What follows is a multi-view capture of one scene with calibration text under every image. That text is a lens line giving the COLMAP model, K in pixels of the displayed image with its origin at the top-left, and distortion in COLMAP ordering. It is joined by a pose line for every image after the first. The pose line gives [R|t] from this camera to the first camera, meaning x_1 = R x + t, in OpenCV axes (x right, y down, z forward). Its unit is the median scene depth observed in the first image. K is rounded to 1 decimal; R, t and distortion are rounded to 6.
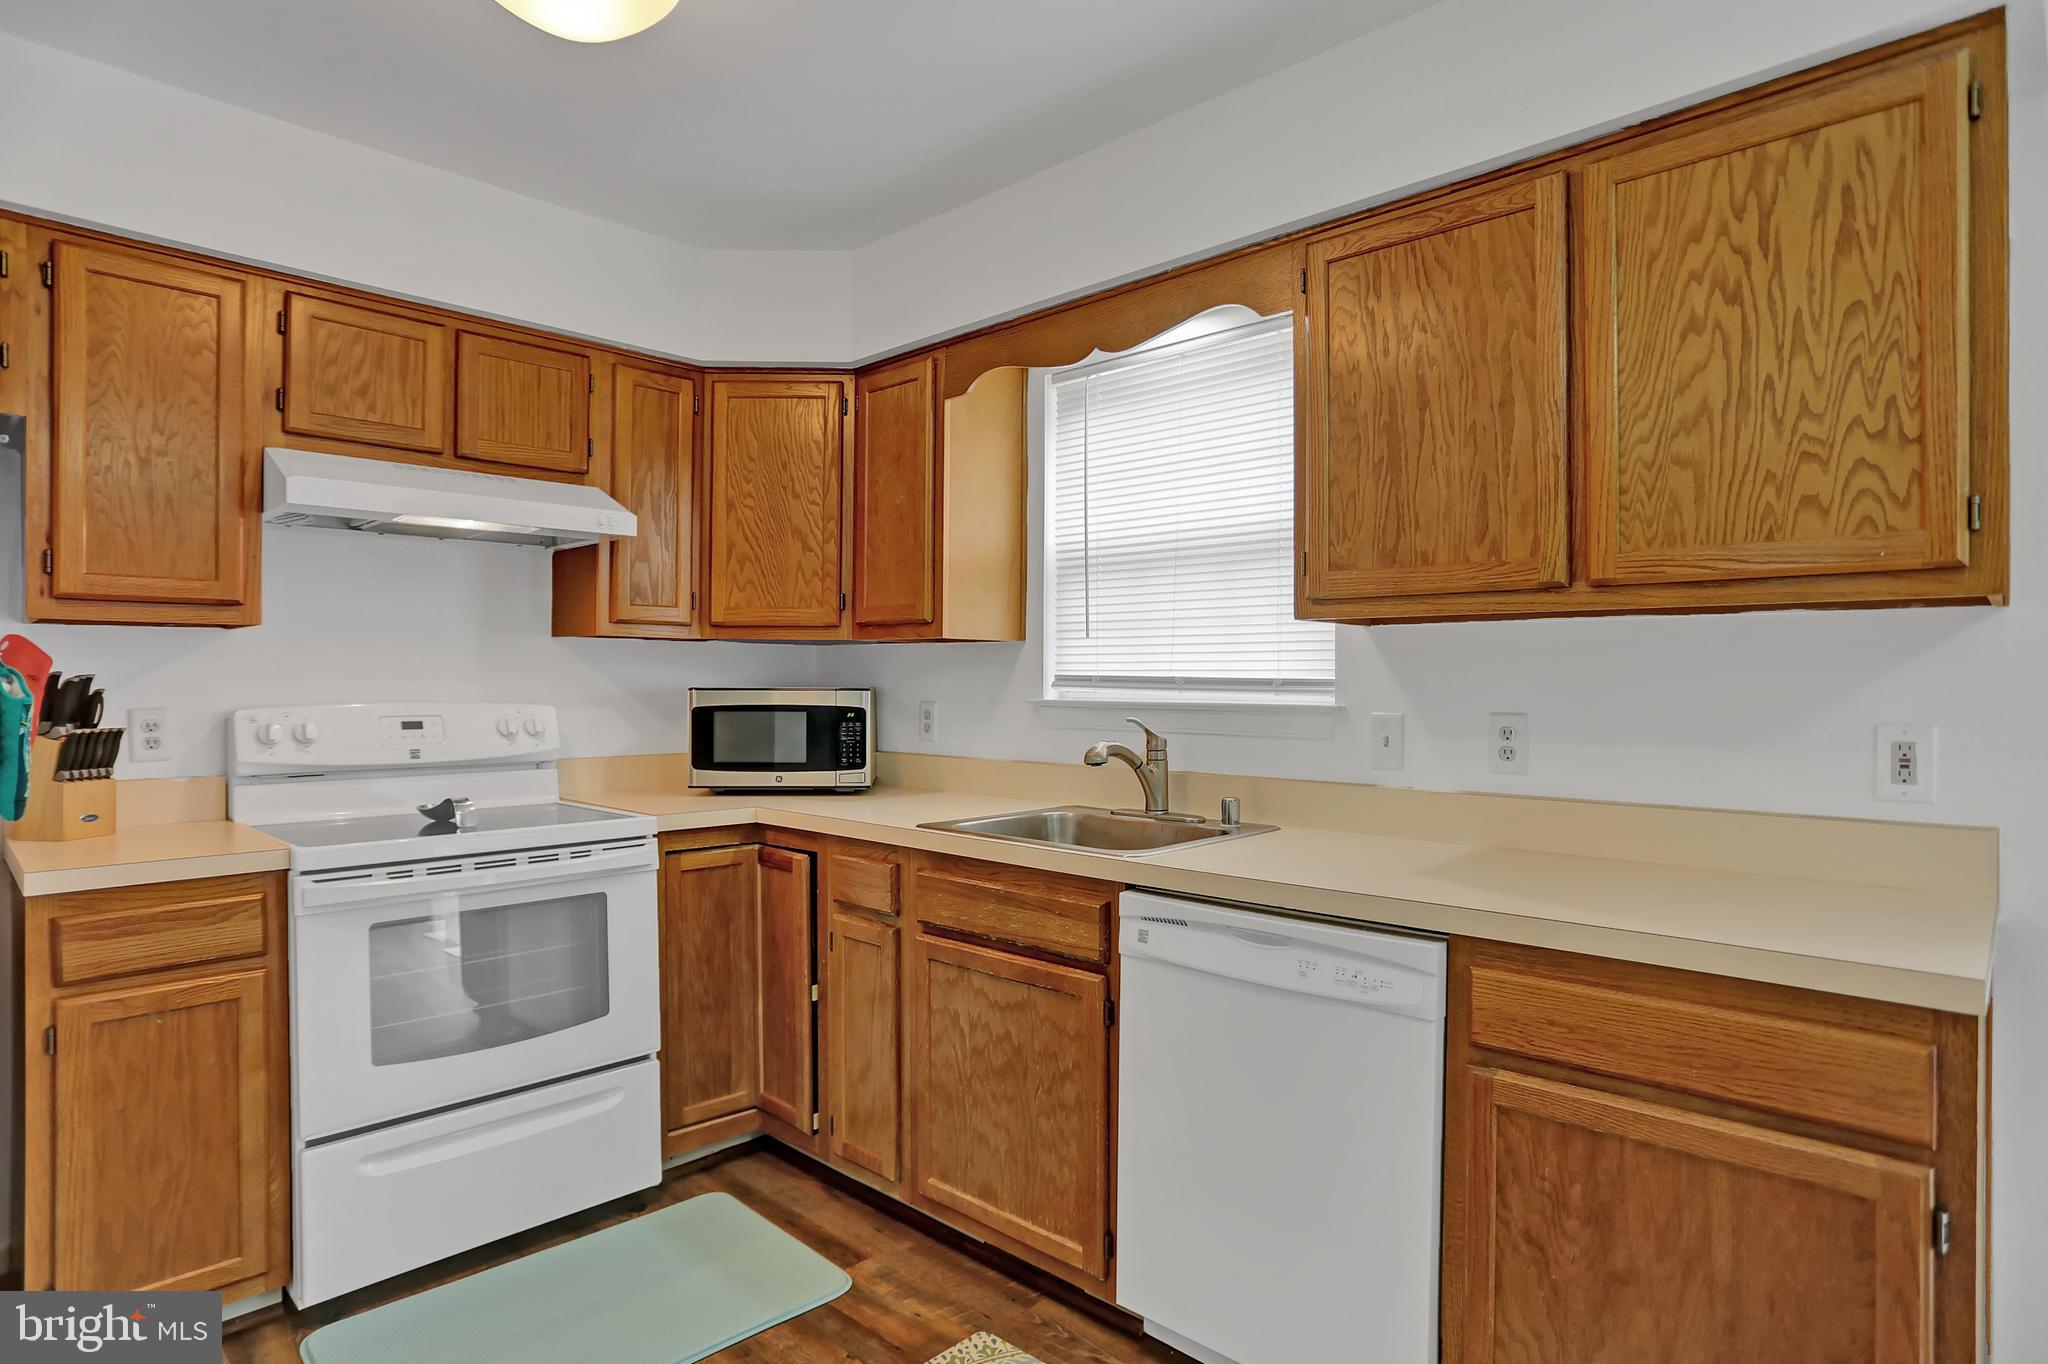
lens RADIAL K [[1106.0, 0, 1026.9], [0, 1106.0, 677.1], [0, 0, 1]] dist [-0.041851, 0.015268]
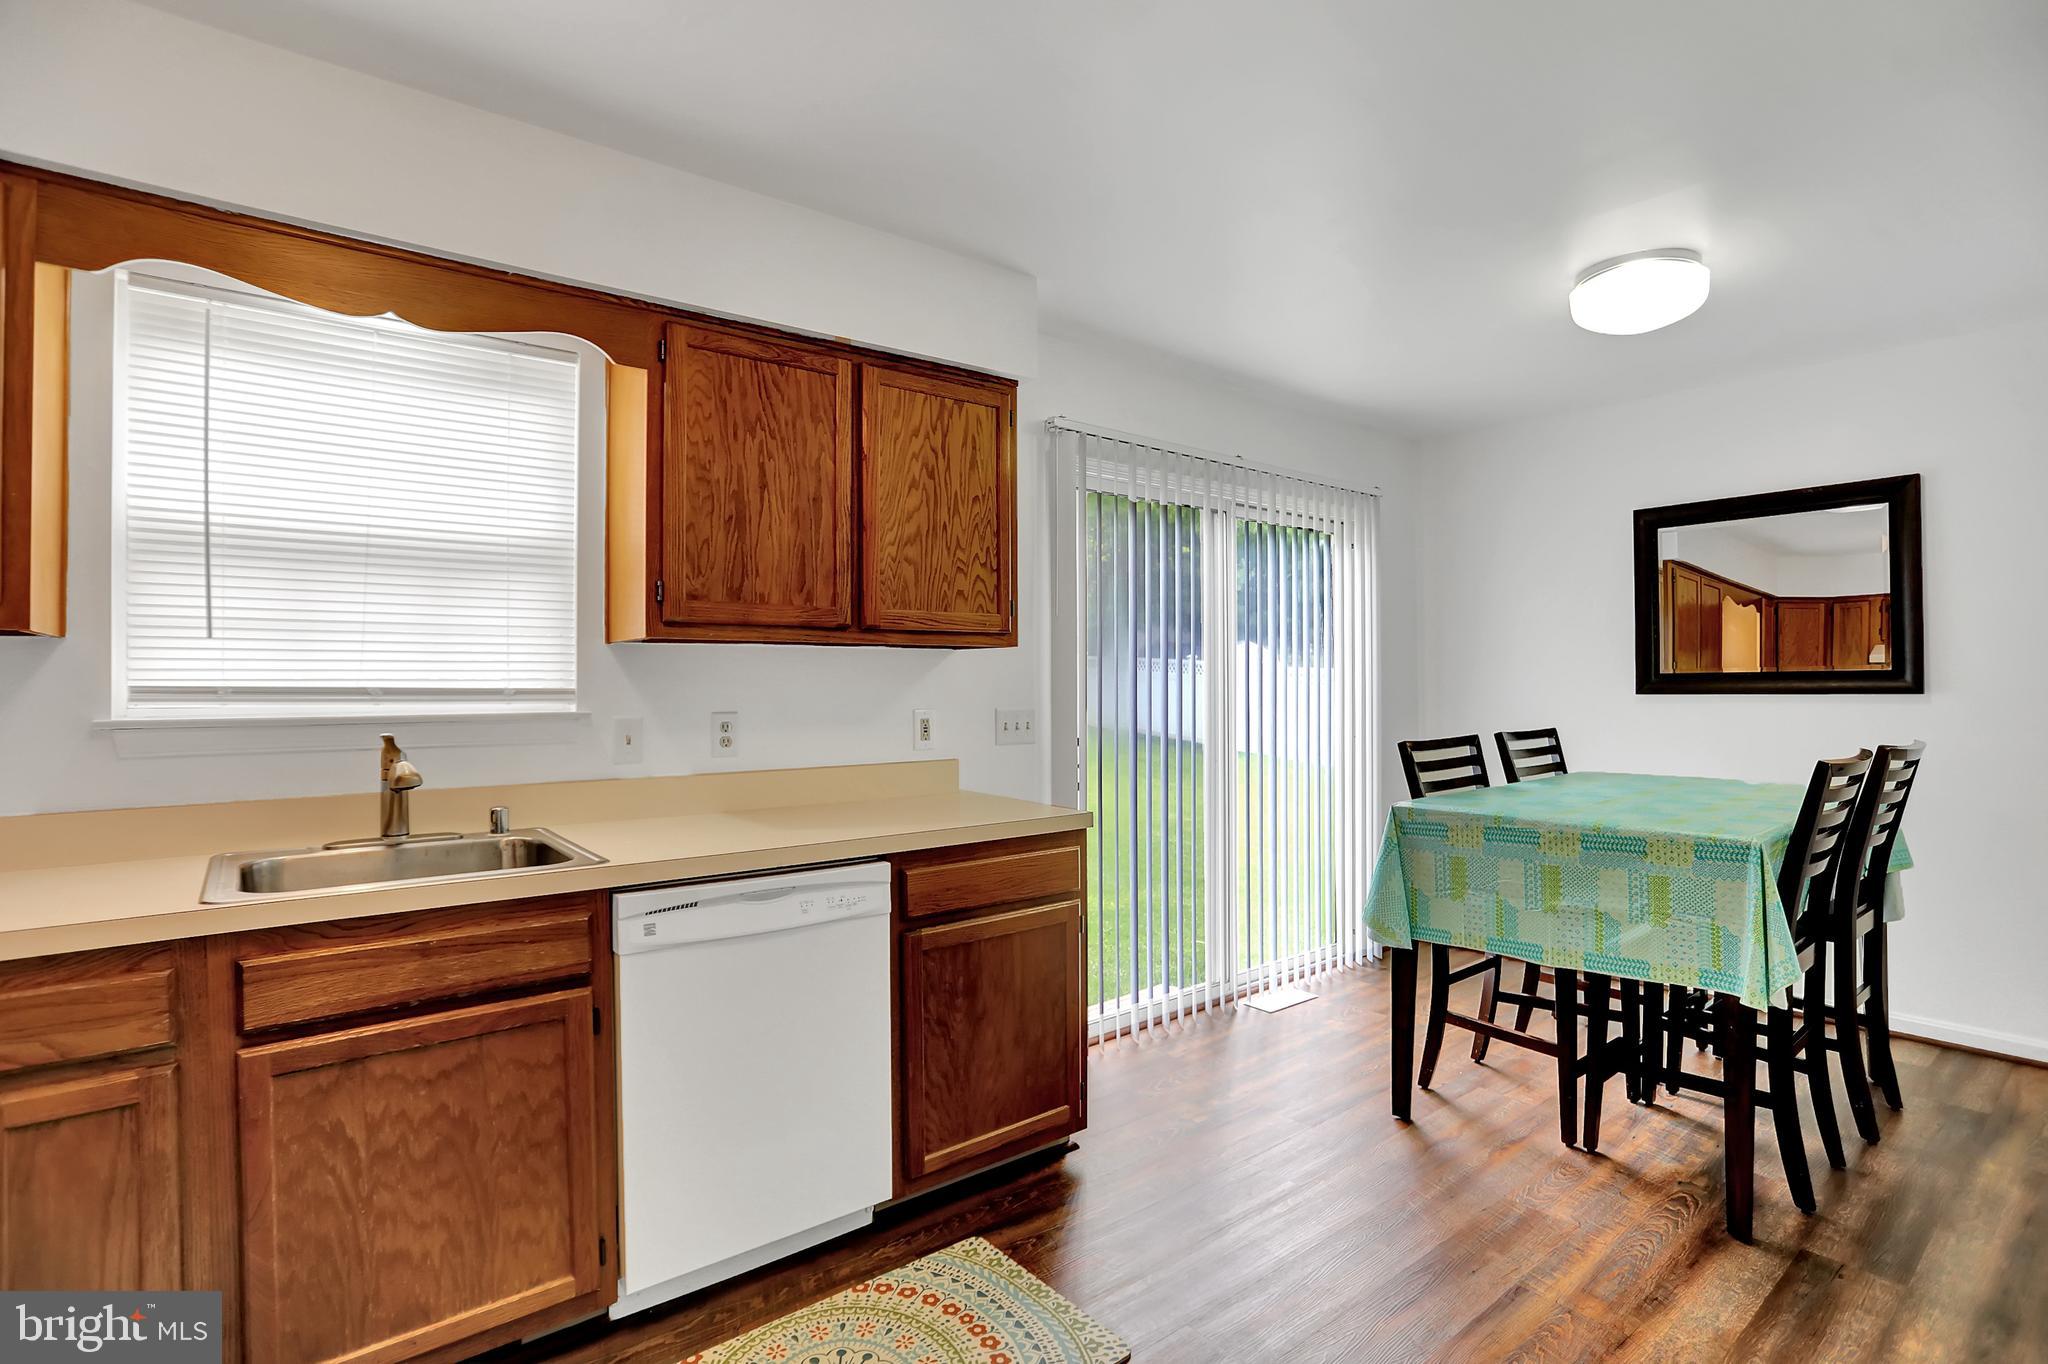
lens RADIAL K [[992.9, 0, 1022.9], [0, 992.9, 669.6], [0, 0, 1]] dist [-0.025263, -0.002823]
pose [[0.154182, 0.008619, 0.988005, -0.713324], [0.002852, 0.999954, -0.009169, -0.007553], [-0.988038, 0.004232, 0.154151, 0.445849]]
